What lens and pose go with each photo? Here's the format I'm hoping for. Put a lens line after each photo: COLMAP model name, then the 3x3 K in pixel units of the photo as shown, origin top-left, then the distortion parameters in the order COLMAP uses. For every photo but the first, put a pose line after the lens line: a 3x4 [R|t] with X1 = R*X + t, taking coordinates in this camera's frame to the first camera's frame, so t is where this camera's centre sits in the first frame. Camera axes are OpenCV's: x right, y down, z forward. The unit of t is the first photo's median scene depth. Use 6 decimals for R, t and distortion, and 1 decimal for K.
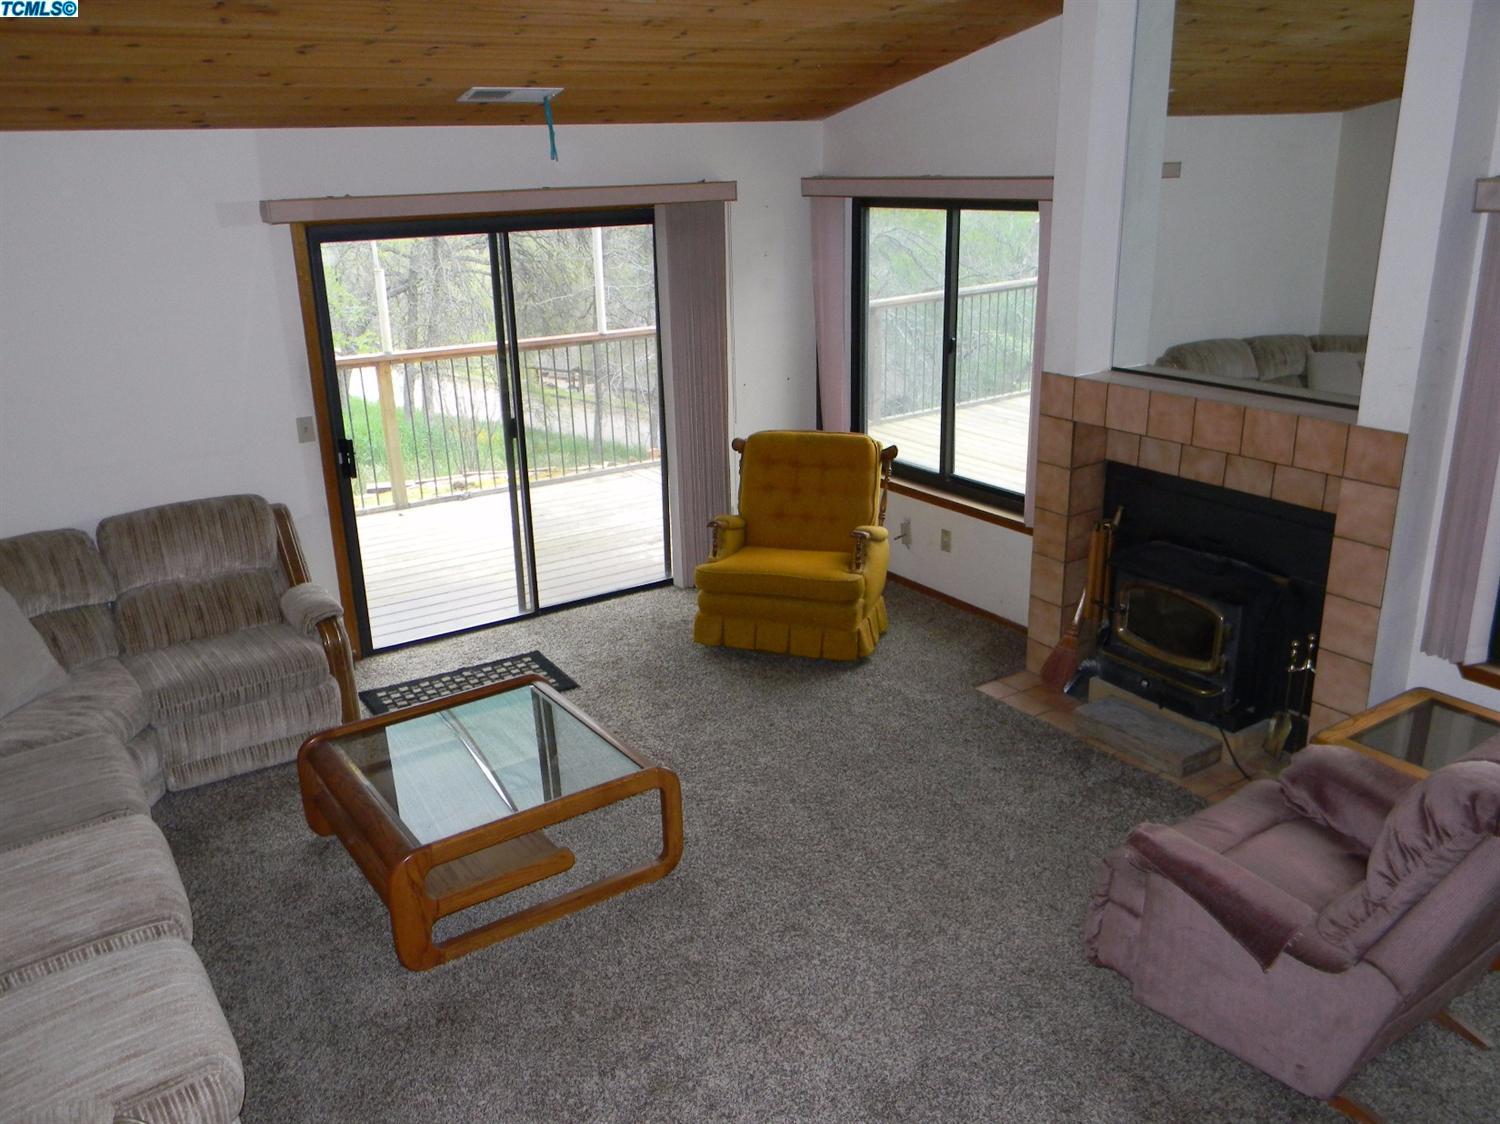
lens RADIAL K [[1229.0, 0, 750.0], [0, 1229.0, 562.0], [0, 0, 1]] dist [0.025934, -0.009302]
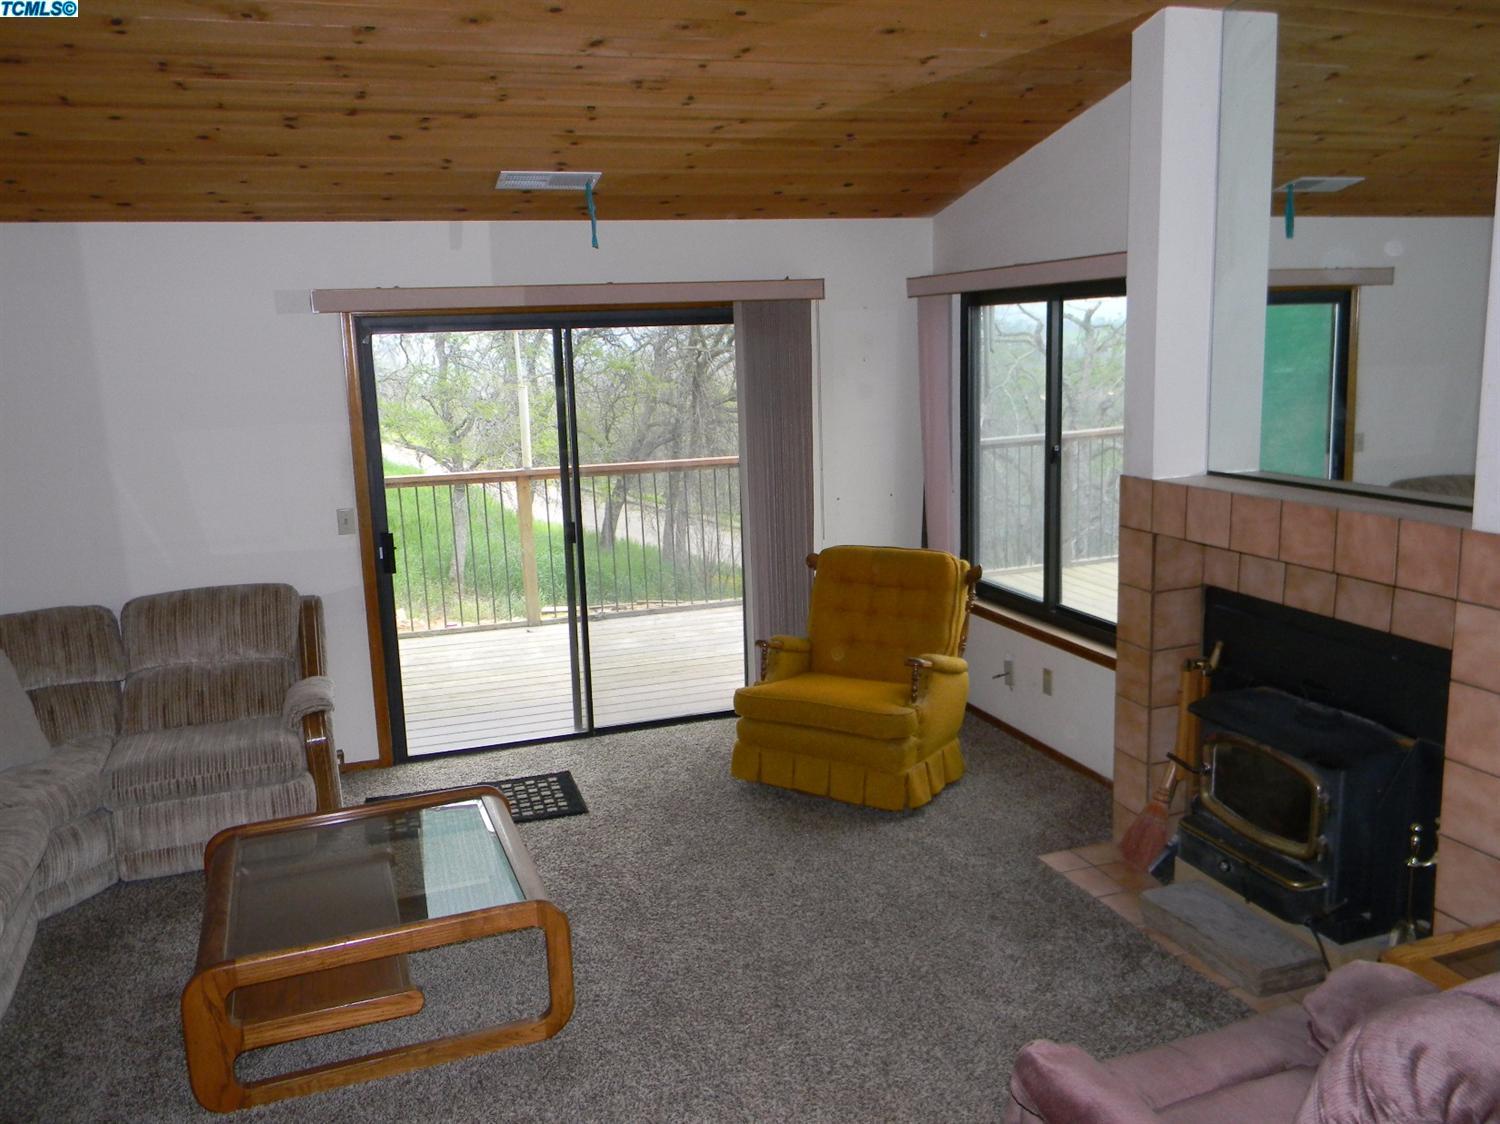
lens RADIAL K [[1229.0, 0, 750.0], [0, 1229.0, 562.0], [0, 0, 1]] dist [0.025934, -0.009302]
pose [[0.969294, 0.037609, -0.243011, 0.198844], [-0.069052, 0.990101, -0.122197, 0.023095], [0.236010, 0.135225, 0.962296, 0.146548]]
